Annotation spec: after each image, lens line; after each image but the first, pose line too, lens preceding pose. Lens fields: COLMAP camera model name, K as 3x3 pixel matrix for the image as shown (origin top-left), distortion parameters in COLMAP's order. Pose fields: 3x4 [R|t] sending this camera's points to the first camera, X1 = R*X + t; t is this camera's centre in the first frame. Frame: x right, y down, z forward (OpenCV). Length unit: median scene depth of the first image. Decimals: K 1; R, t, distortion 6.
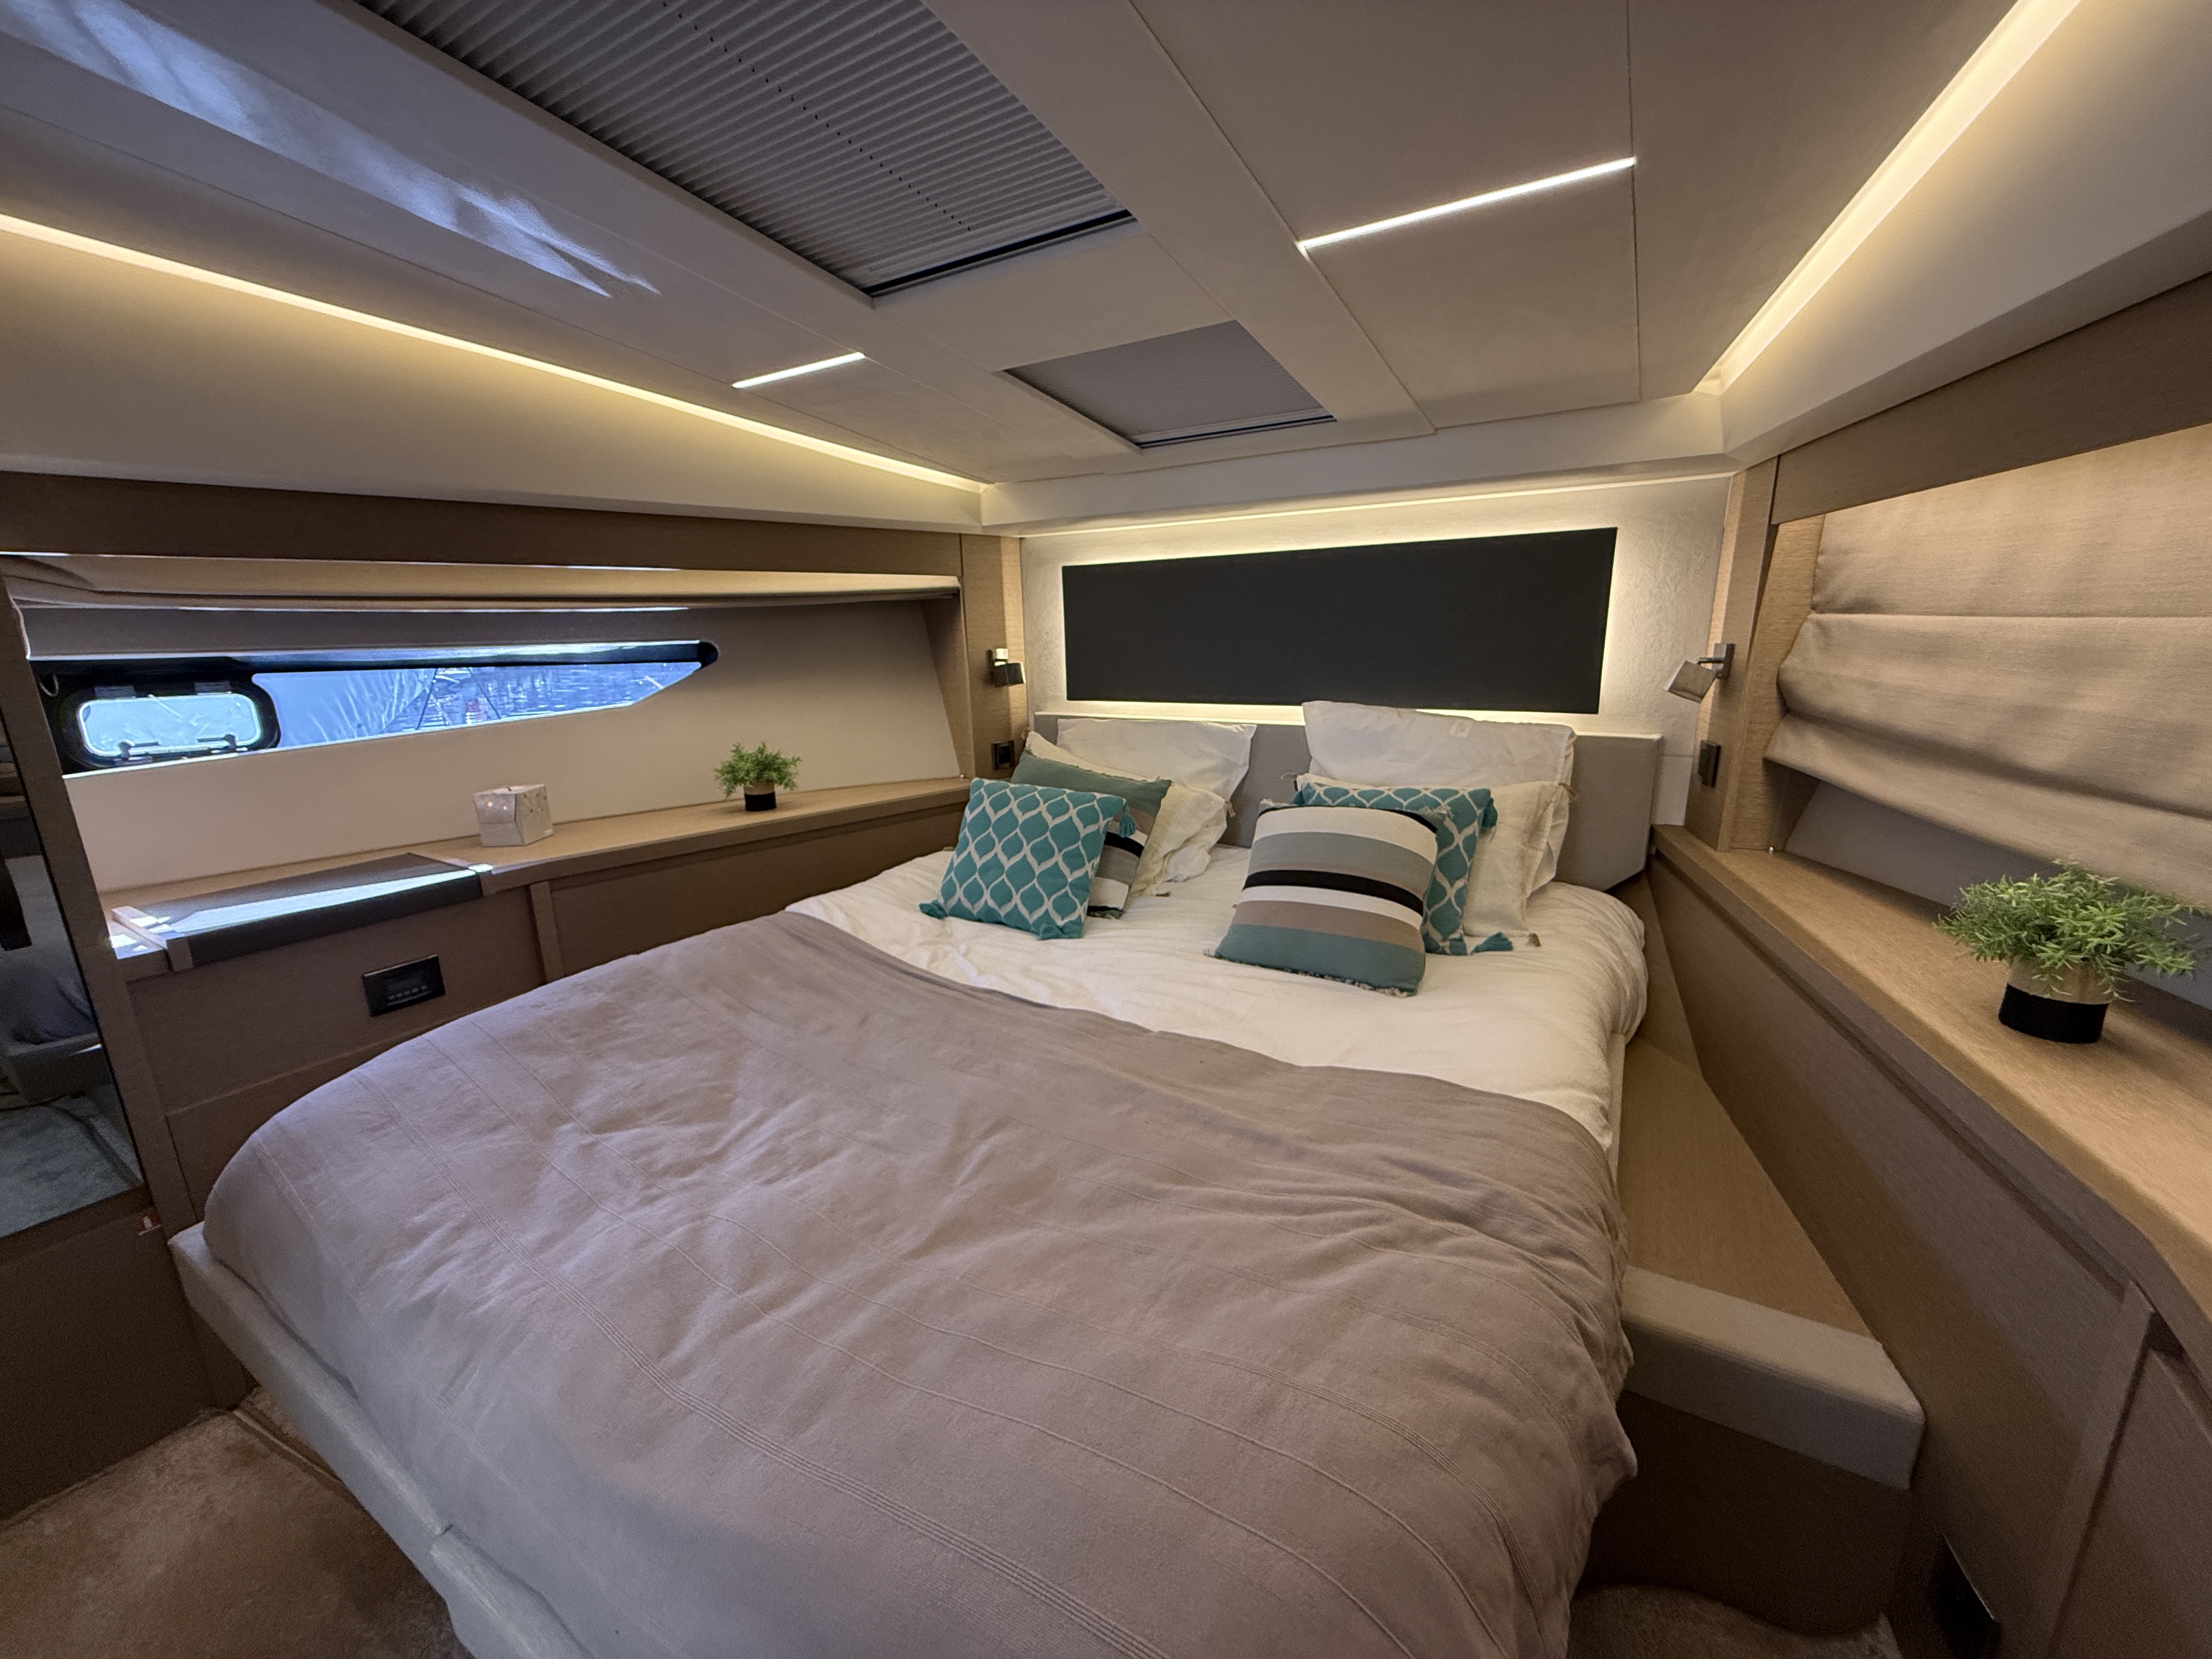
lens RADIAL K [[879.1, 0, 1099.2], [0, 879.1, 835.5], [0, 0, 1]] dist [-0.000477, -0.000256]
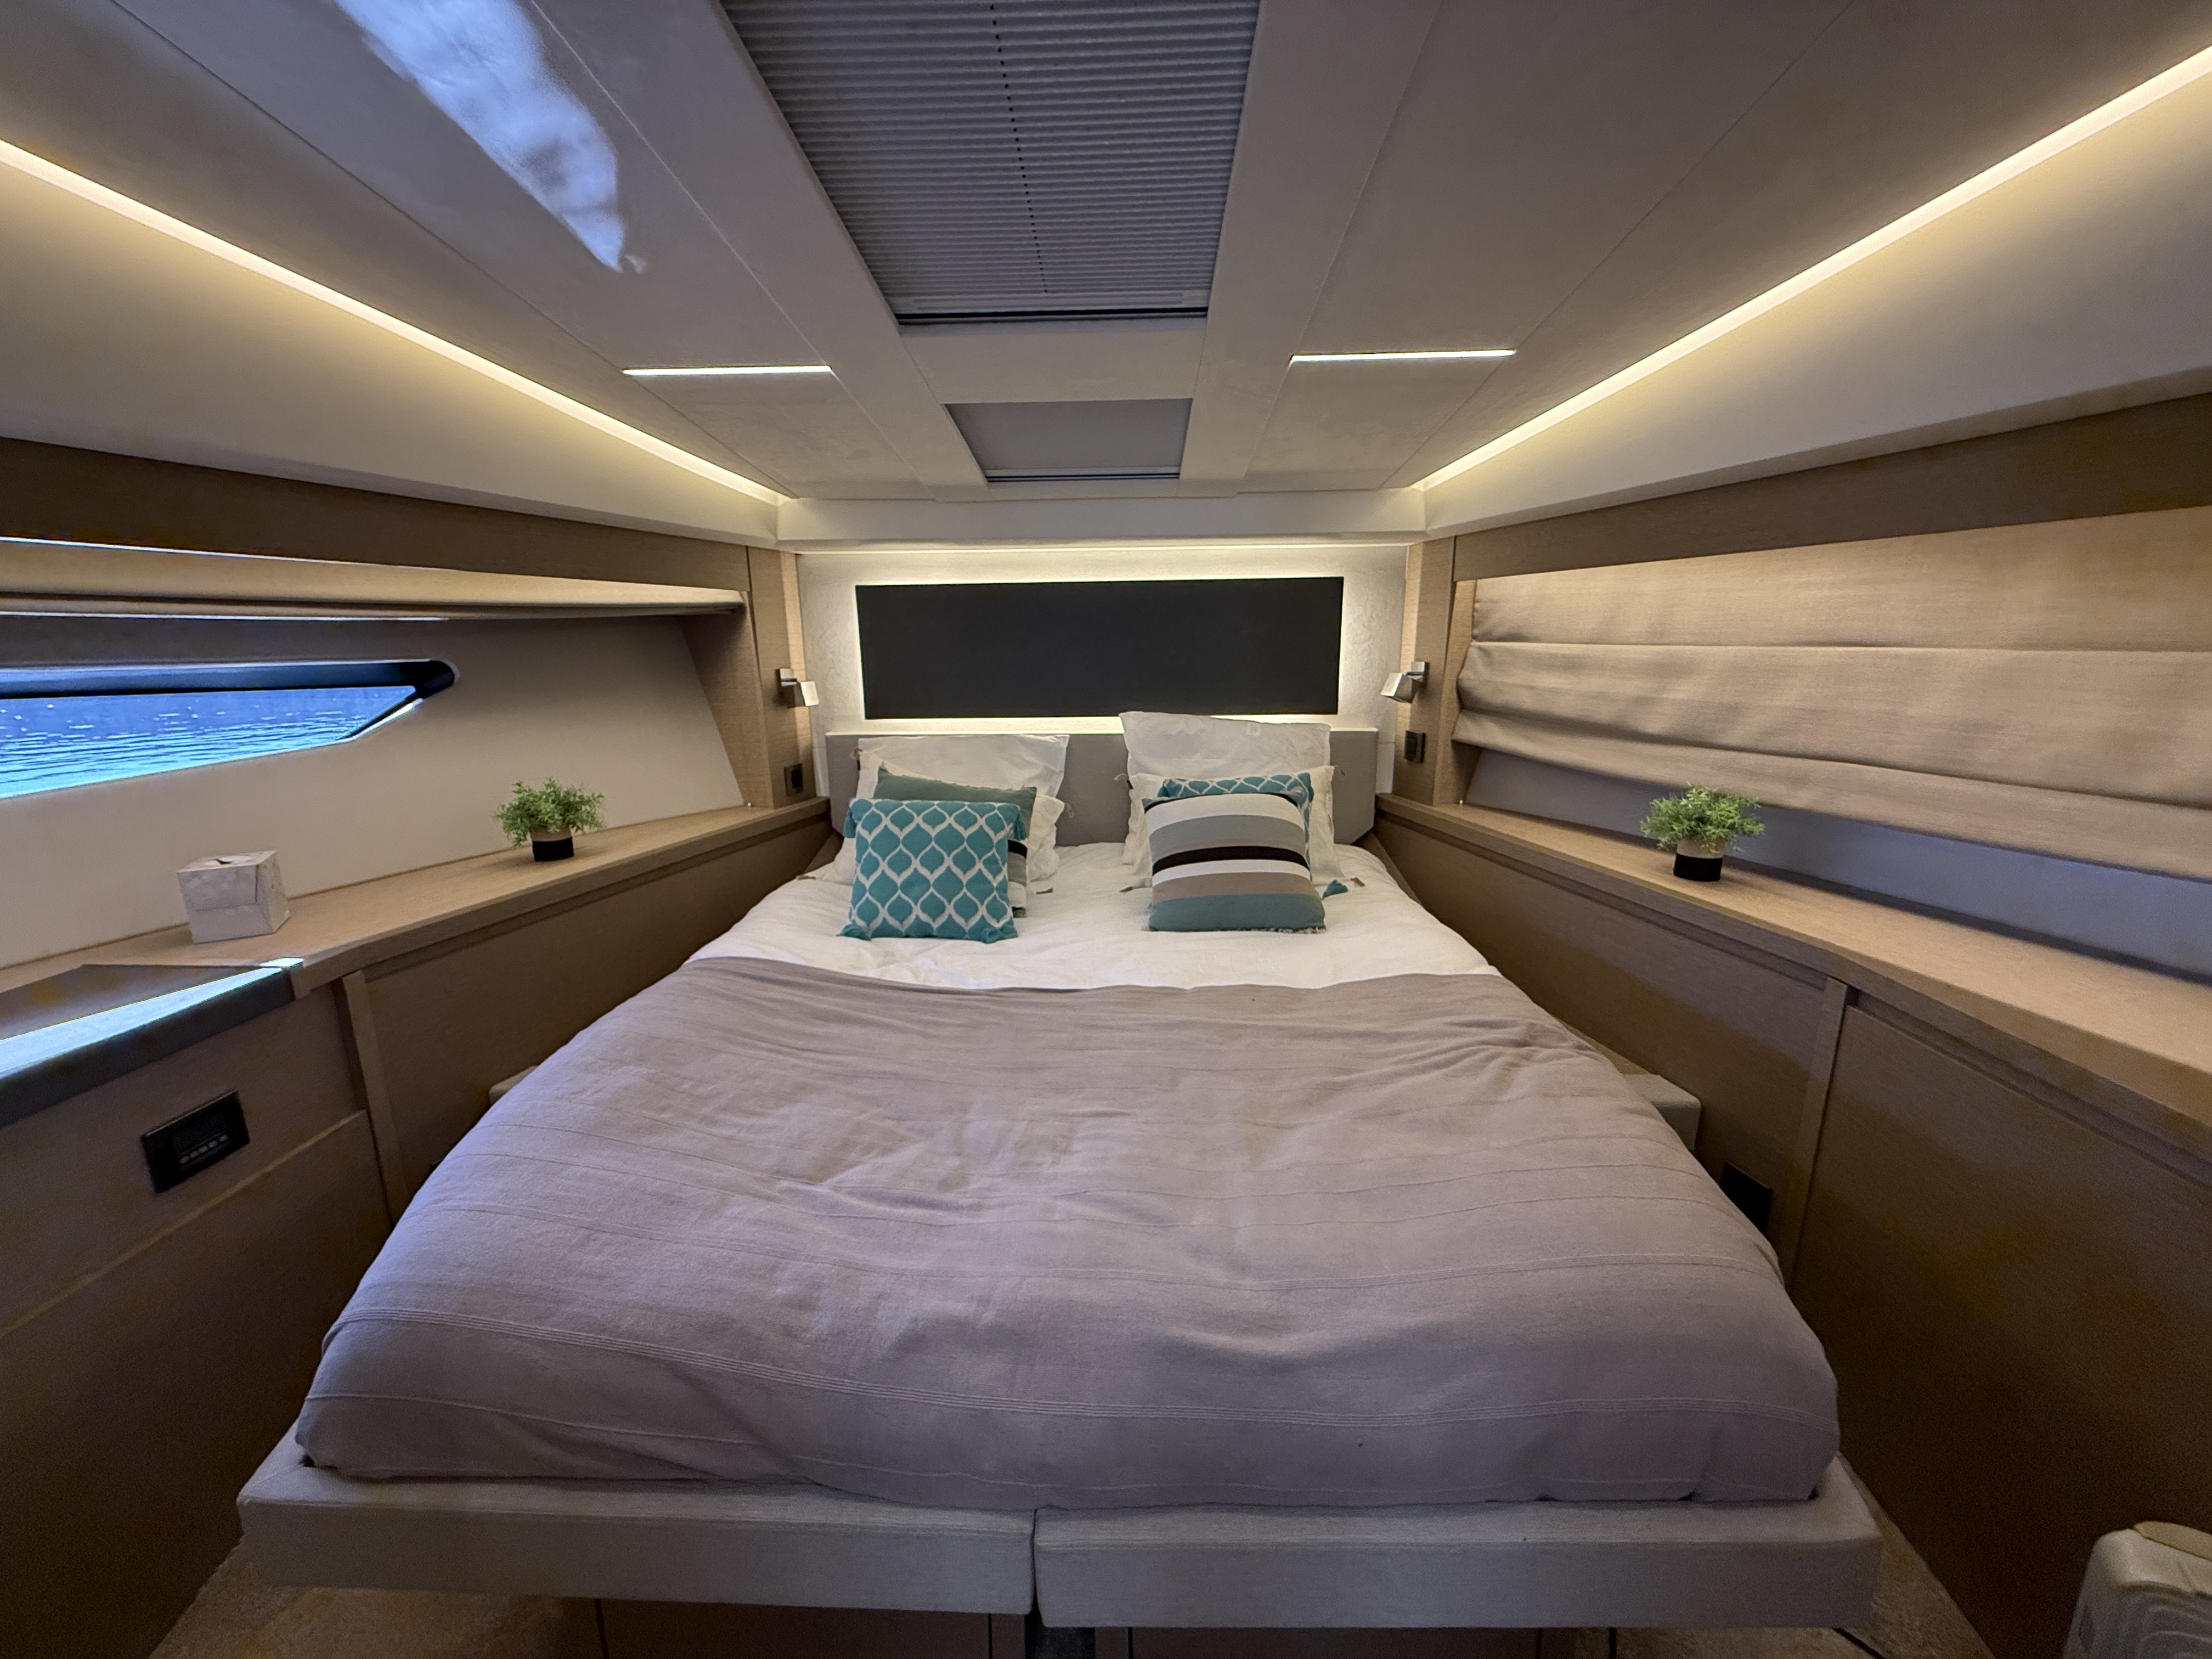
lens RADIAL K [[879.1, 0, 1099.2], [0, 879.1, 835.5], [0, 0, 1]] dist [-0.000477, -0.000256]
pose [[0.869379, -0.095409, 0.484848, -0.439313], [0.106703, 0.994282, 0.004327, 0.000584], [-0.482488, 0.047973, 0.874588, 0.014361]]
